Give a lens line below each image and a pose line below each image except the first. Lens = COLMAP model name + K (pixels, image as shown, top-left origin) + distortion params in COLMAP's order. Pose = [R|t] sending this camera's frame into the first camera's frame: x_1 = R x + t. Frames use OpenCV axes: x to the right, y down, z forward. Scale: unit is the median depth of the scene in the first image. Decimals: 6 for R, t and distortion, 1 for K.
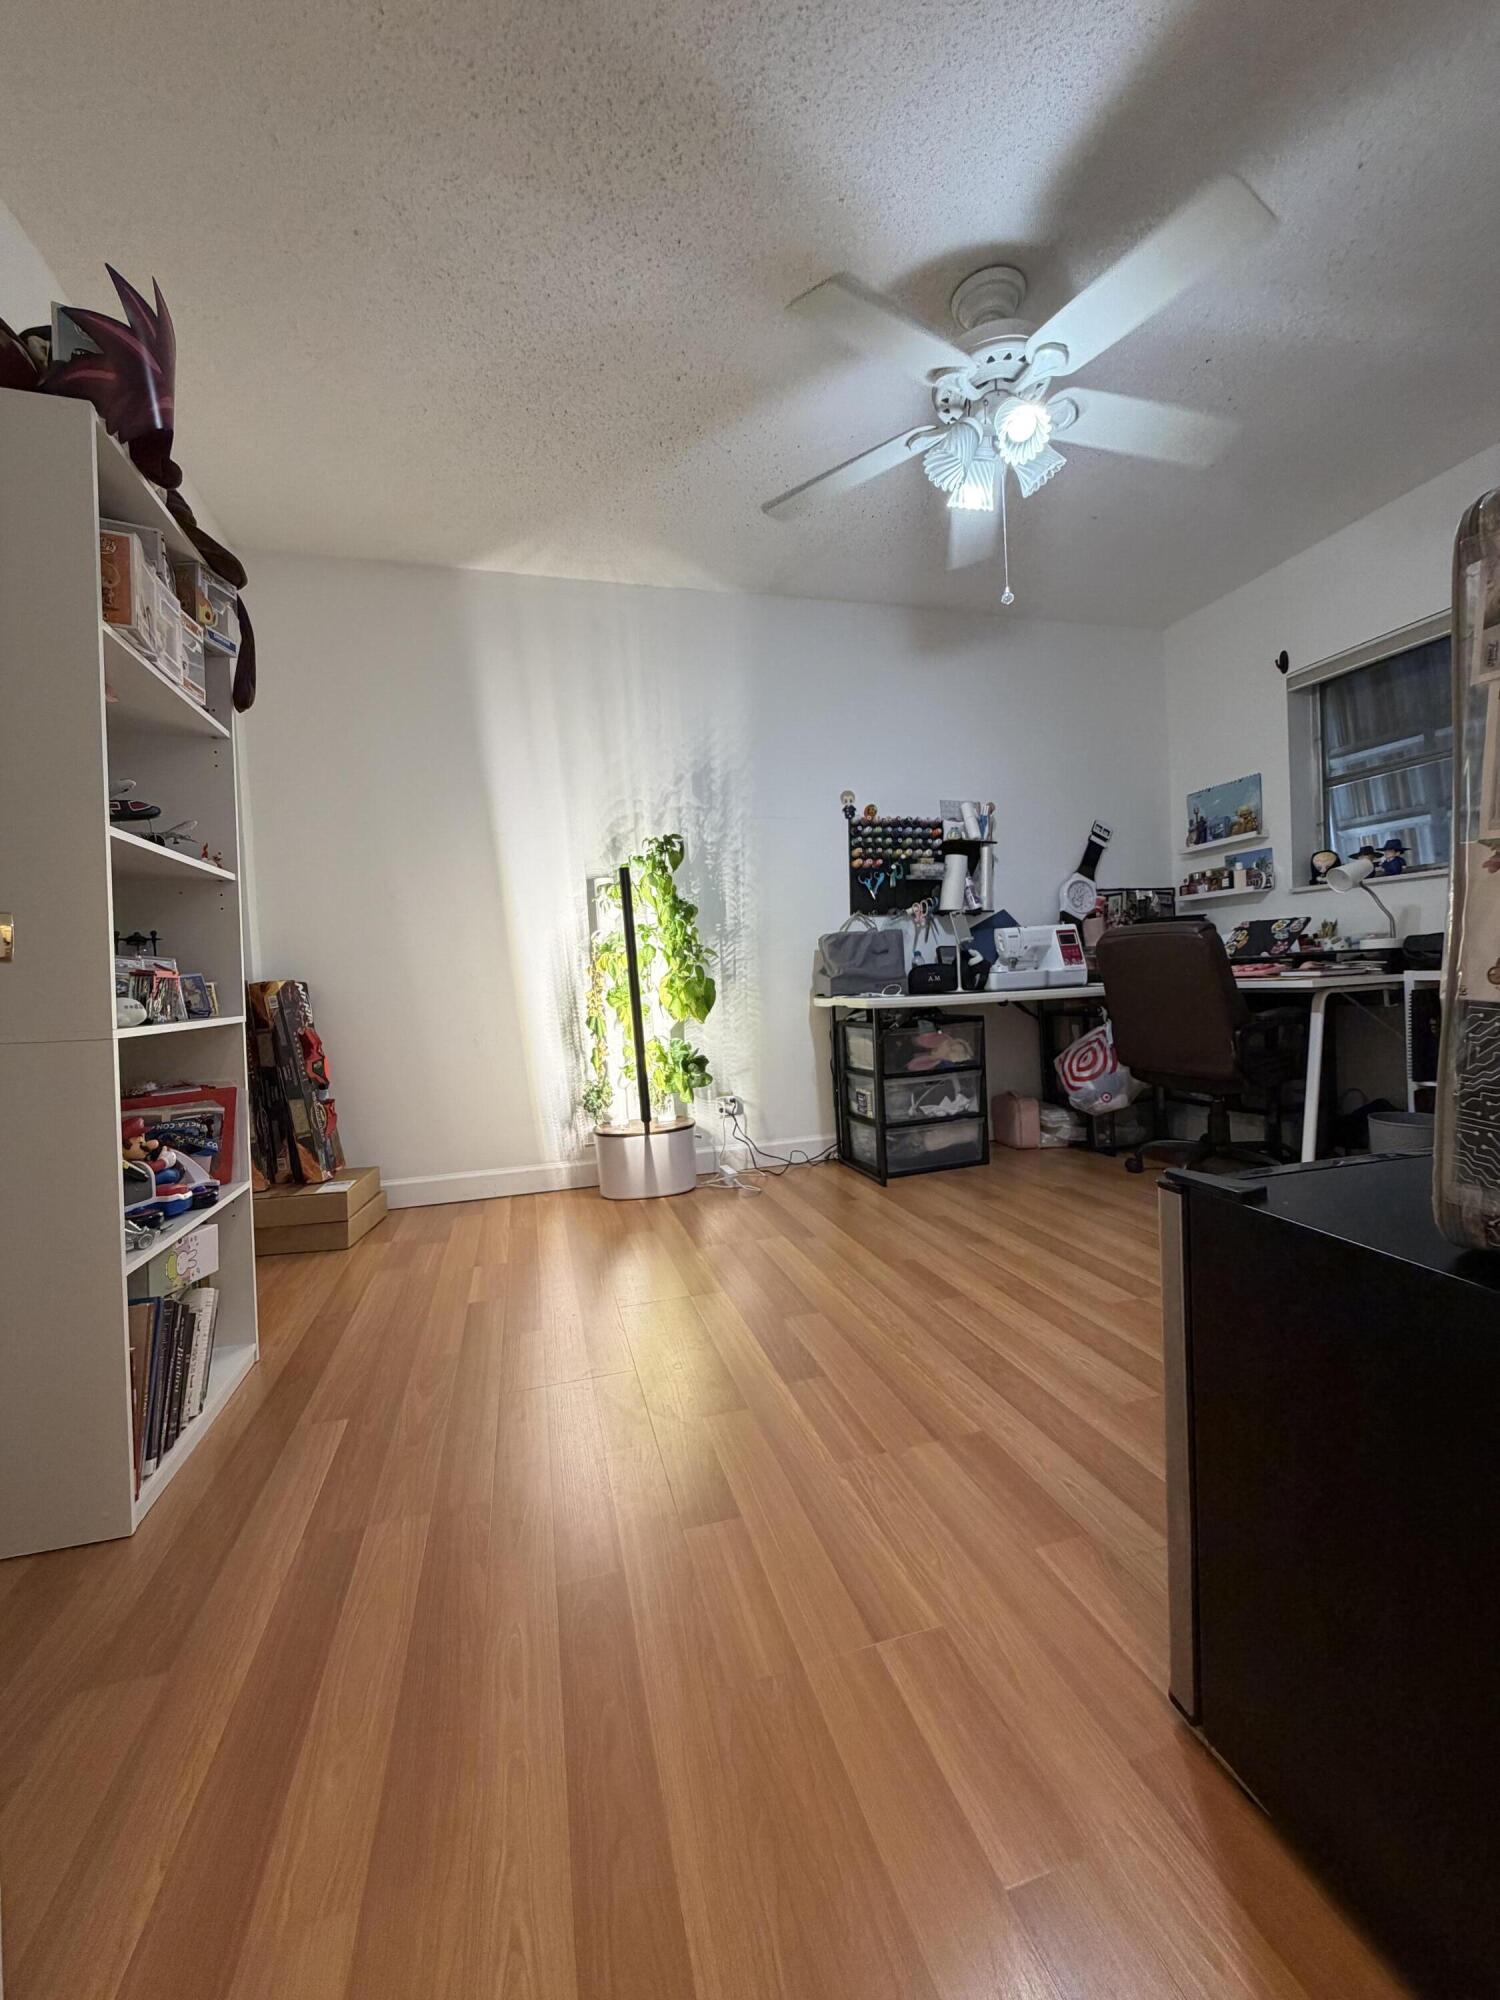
lens RADIAL K [[797.5, 0, 746.8], [0, 797.5, 978.0], [0, 0, 1]] dist [-0.001275, 0.000005]
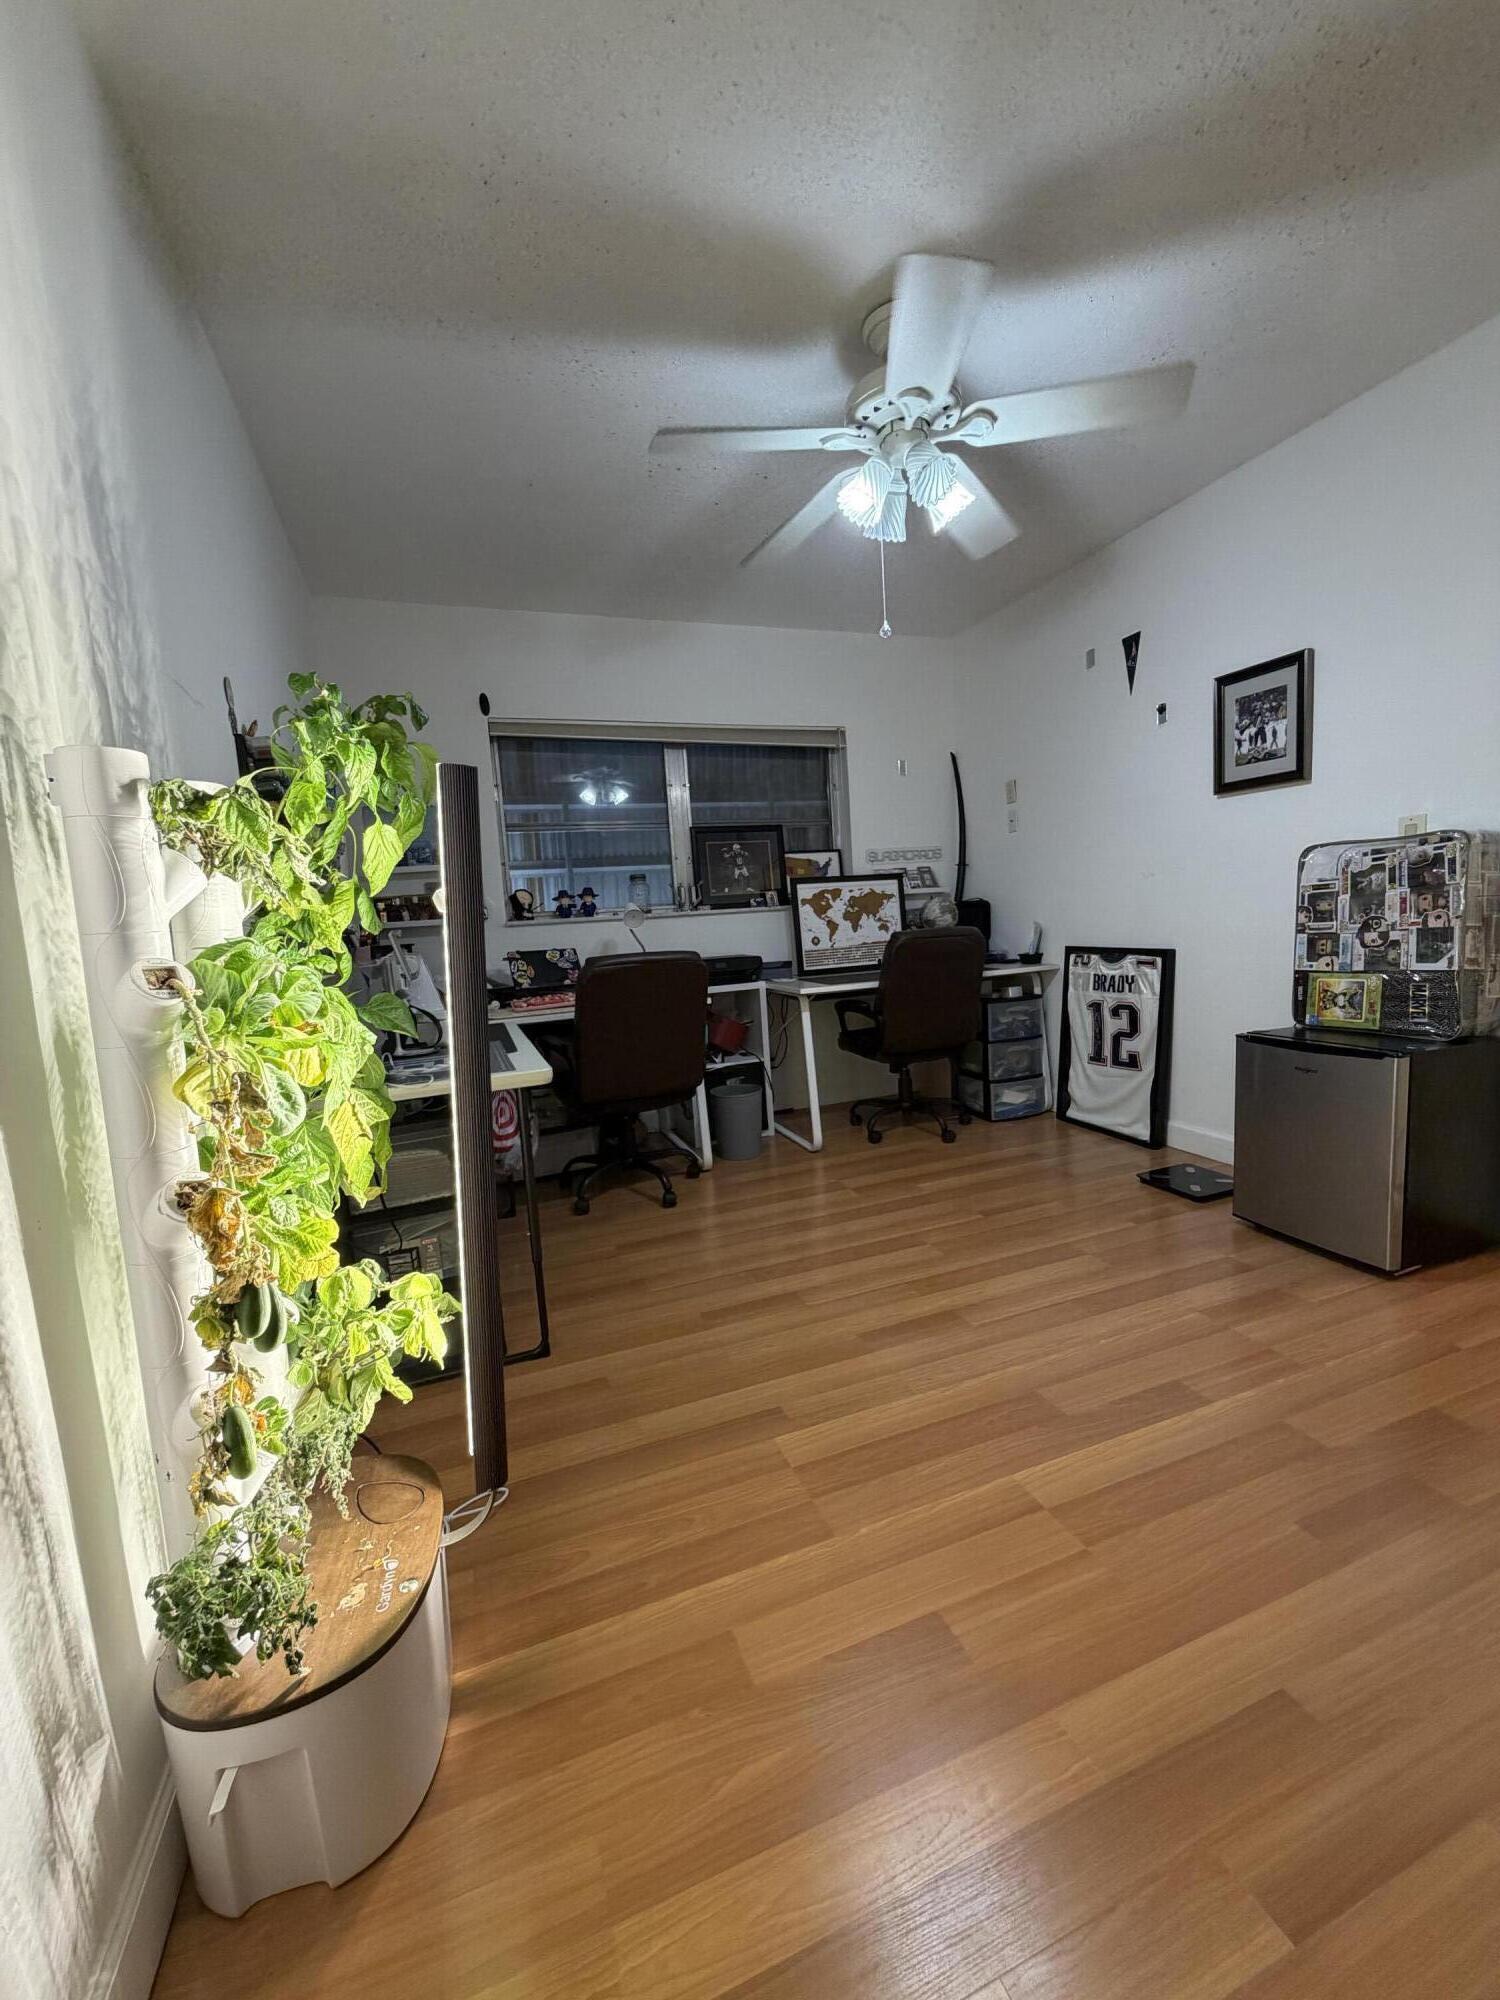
lens RADIAL K [[796.9, 0, 750.0], [0, 796.9, 1000.0], [0, 0, 1]] dist [0.001328, 0.000290]
pose [[-0.083327, -0.052069, 0.995161, -0.414784], [0.068594, 0.995966, 0.057854, -0.046376], [-0.994159, 0.073083, -0.079419, 0.762835]]
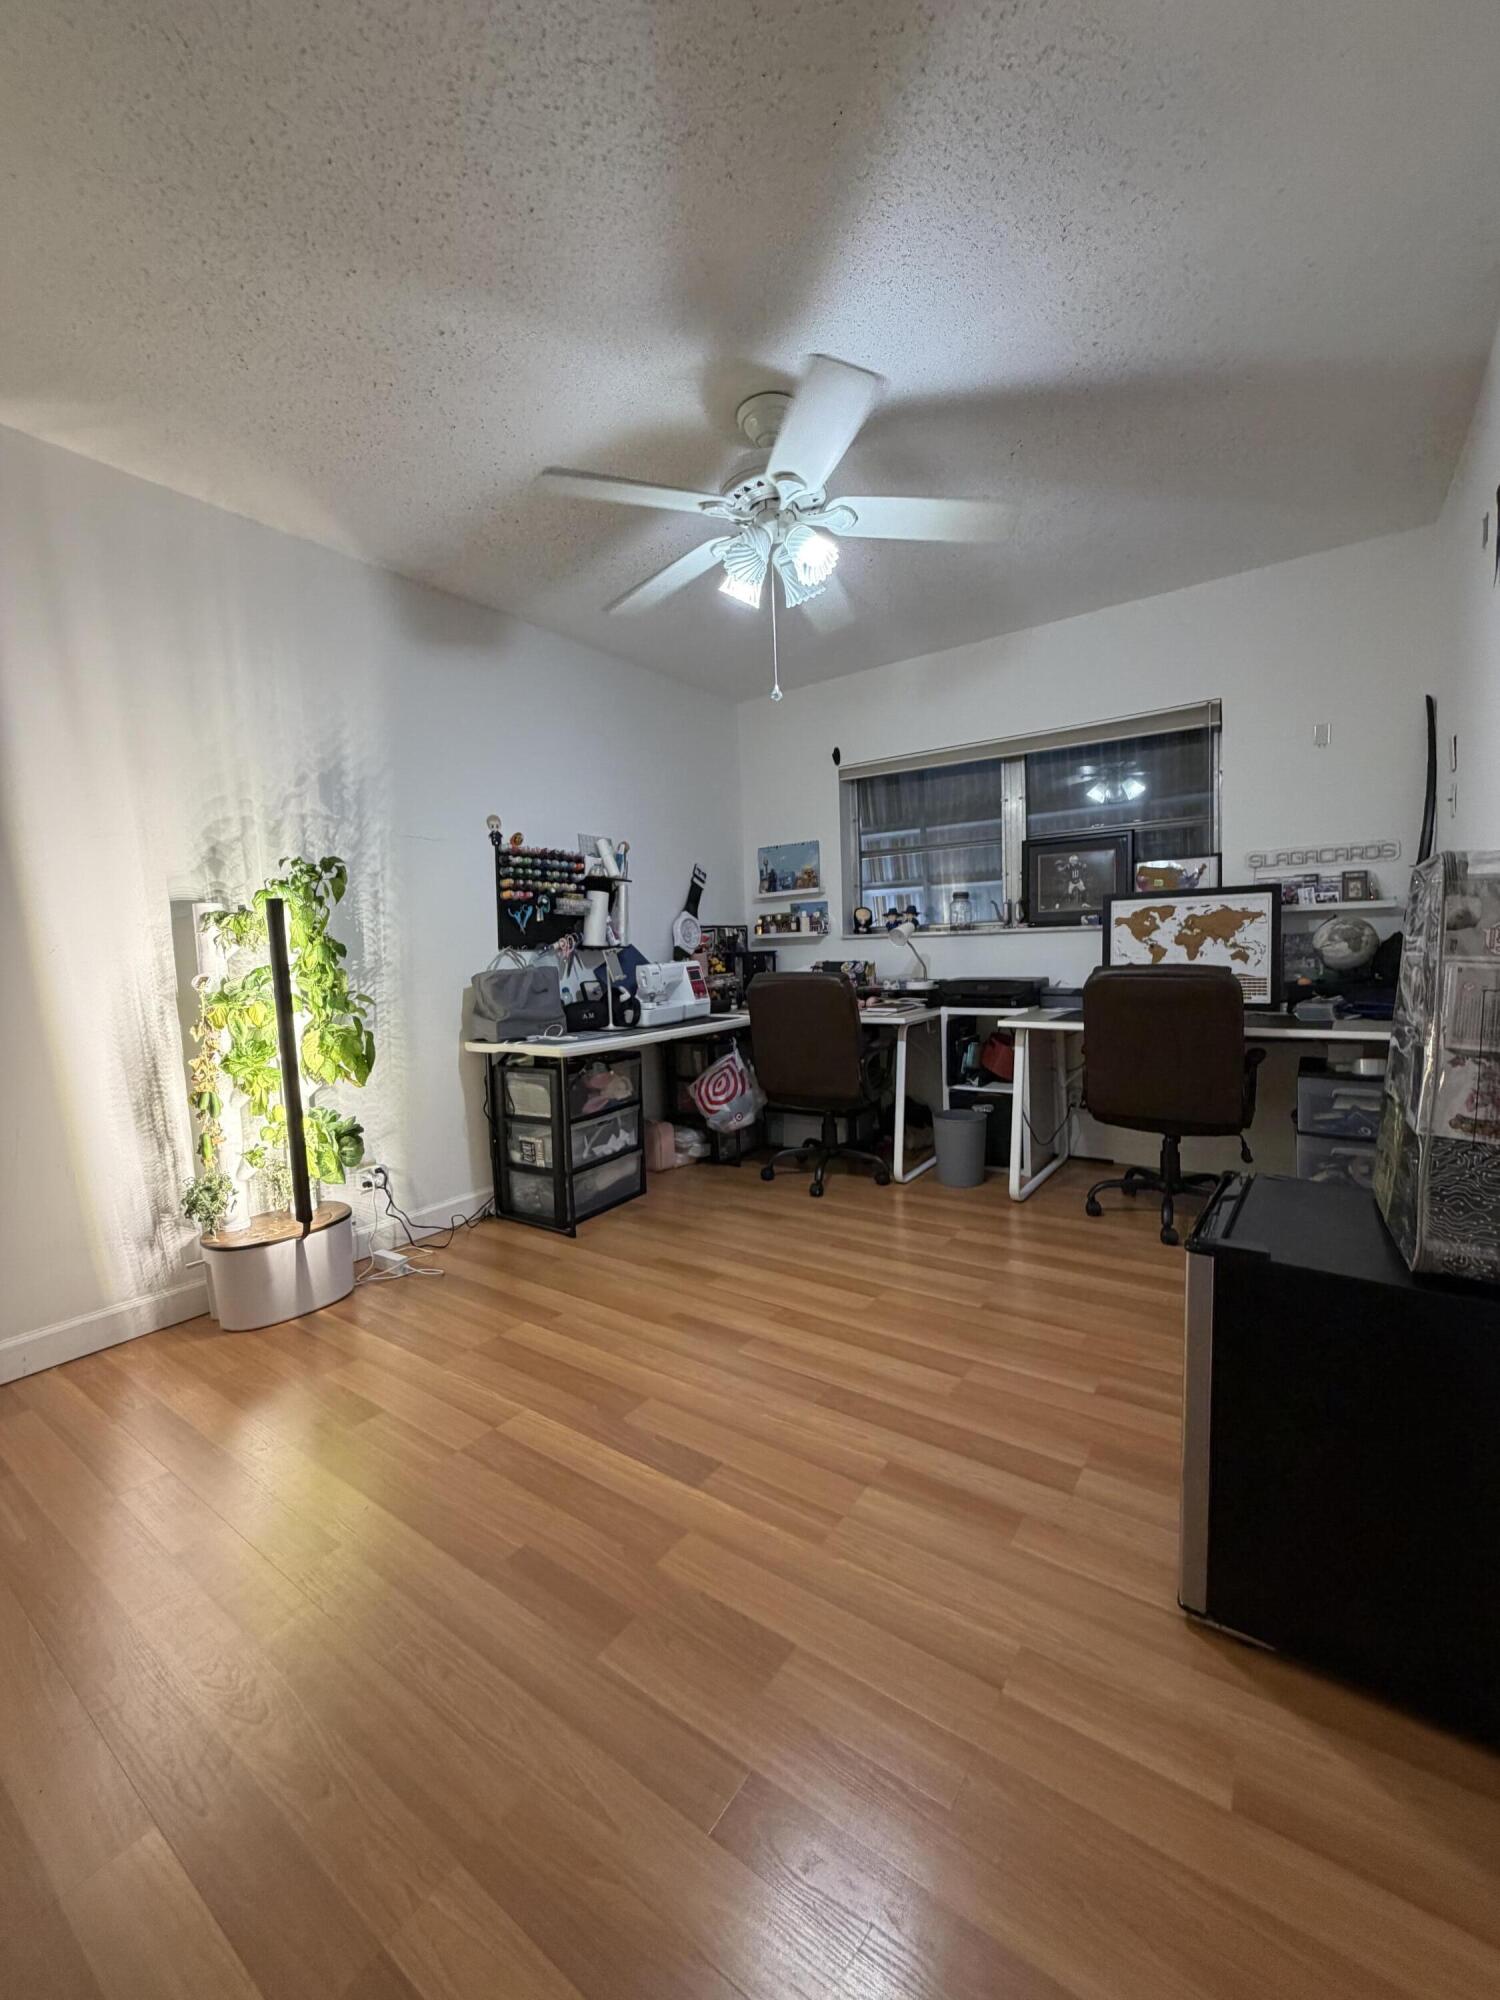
lens RADIAL K [[797.5, 0, 746.8], [0, 797.5, 978.0], [0, 0, 1]] dist [-0.001275, 0.000005]
pose [[0.778258, -0.008871, 0.627882, -0.239256], [0.001550, 0.999924, 0.012205, -0.059203], [-0.627943, -0.008526, 0.778213, 0.098402]]
